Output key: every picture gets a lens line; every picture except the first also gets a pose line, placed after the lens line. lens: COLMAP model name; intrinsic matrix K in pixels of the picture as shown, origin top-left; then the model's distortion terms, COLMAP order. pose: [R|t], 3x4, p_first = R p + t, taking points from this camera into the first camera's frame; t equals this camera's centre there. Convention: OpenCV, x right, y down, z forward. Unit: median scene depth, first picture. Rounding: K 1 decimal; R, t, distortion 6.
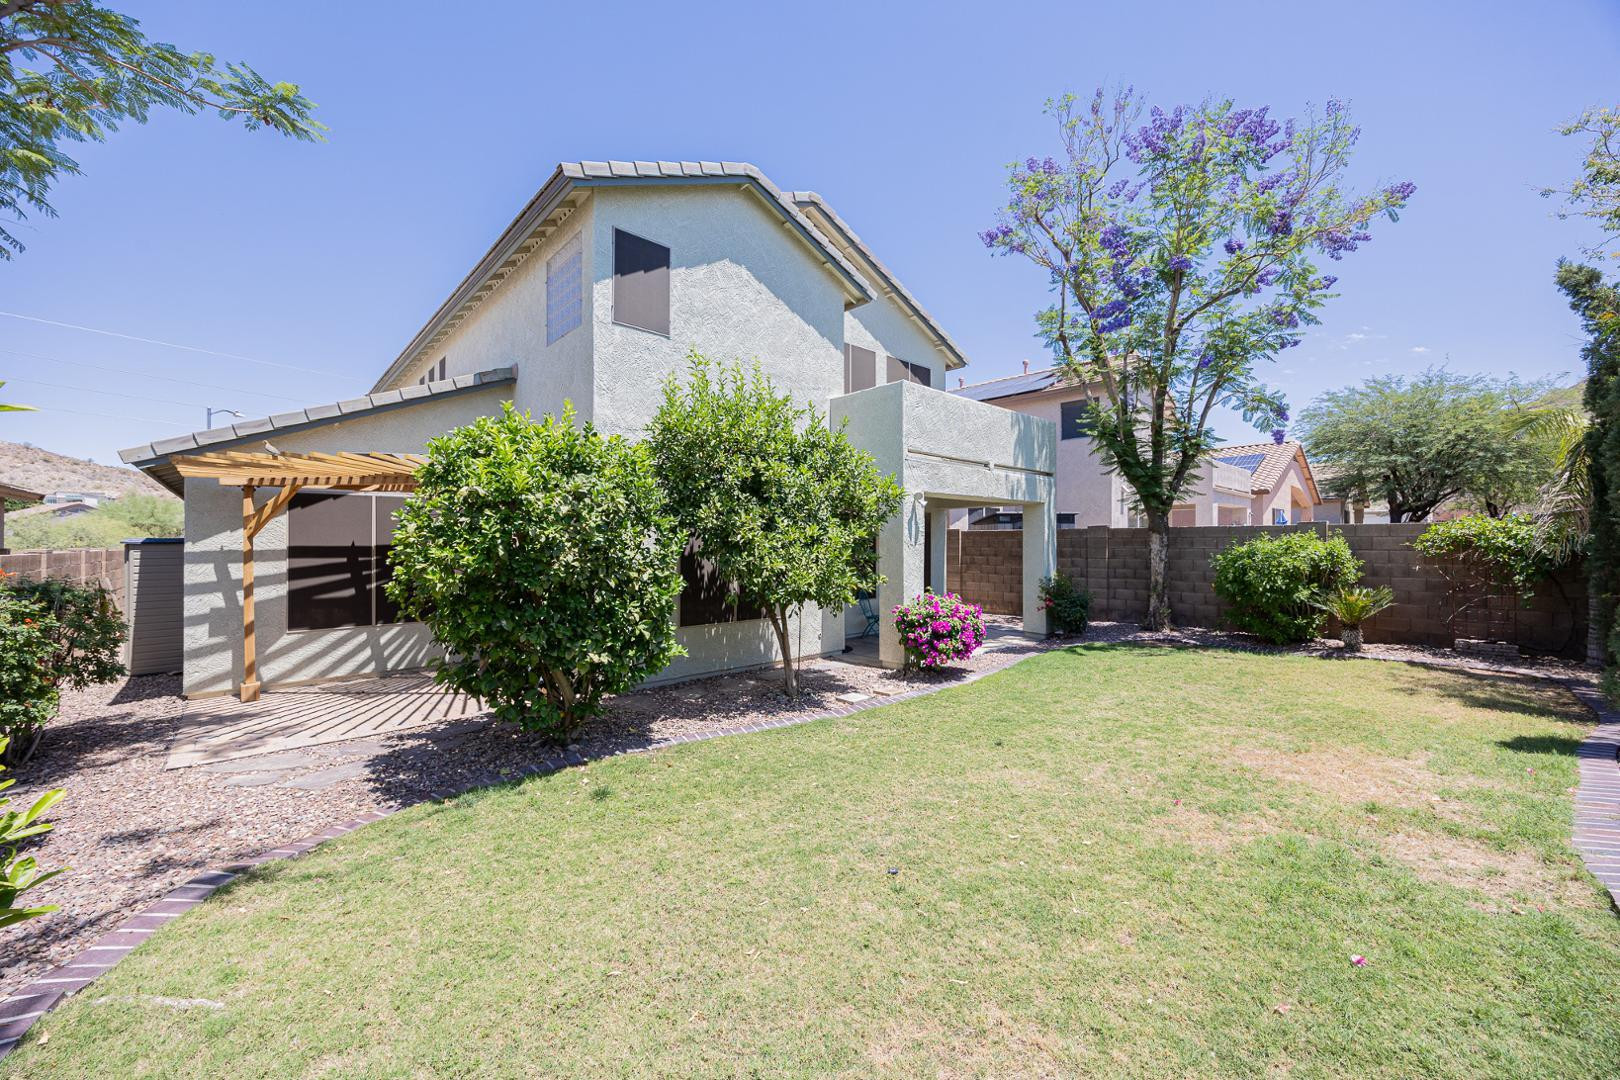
lens RADIAL K [[618.8, 0, 816.1], [0, 618.8, 540.6], [0, 0, 1]] dist [-0.002775, -0.000516]
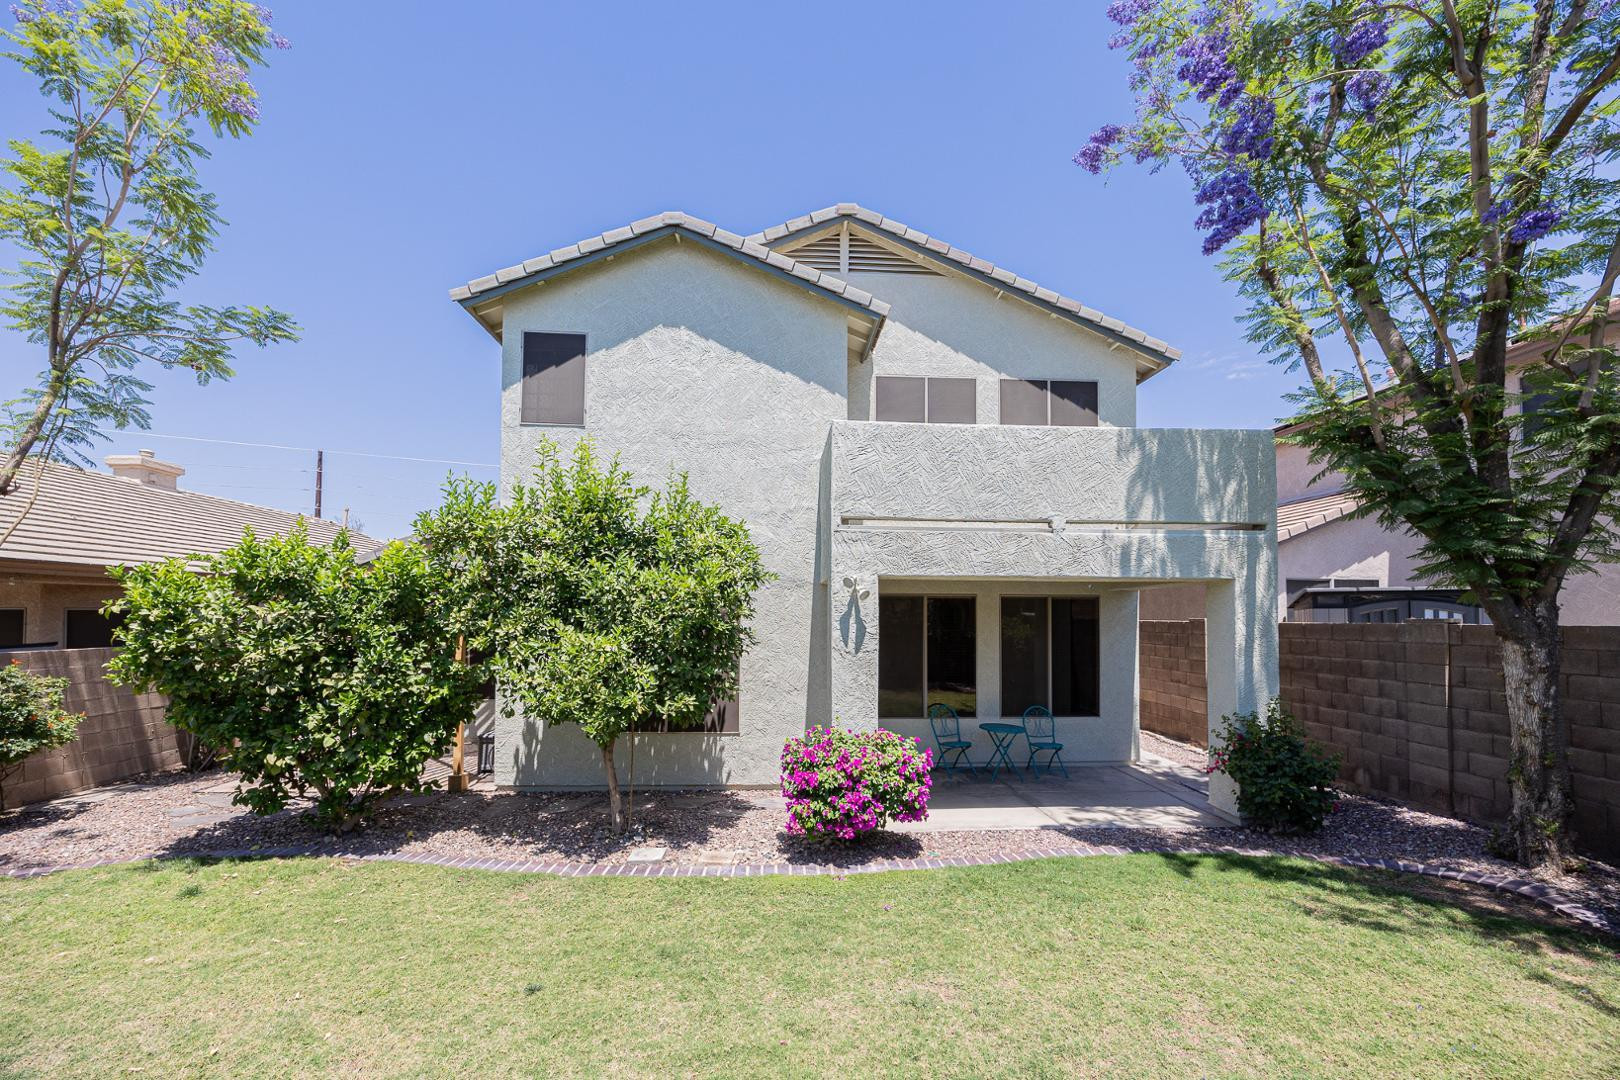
lens RADIAL K [[618.8, 0, 802.2], [0, 618.8, 604.9], [0, 0, 1]] dist [-0.002775, -0.000516]
pose [[0.765548, -0.005945, -0.643352, 0.484224], [-0.005848, 0.999852, -0.016199, -0.029611], [0.643353, 0.016164, 0.765399, 0.371209]]
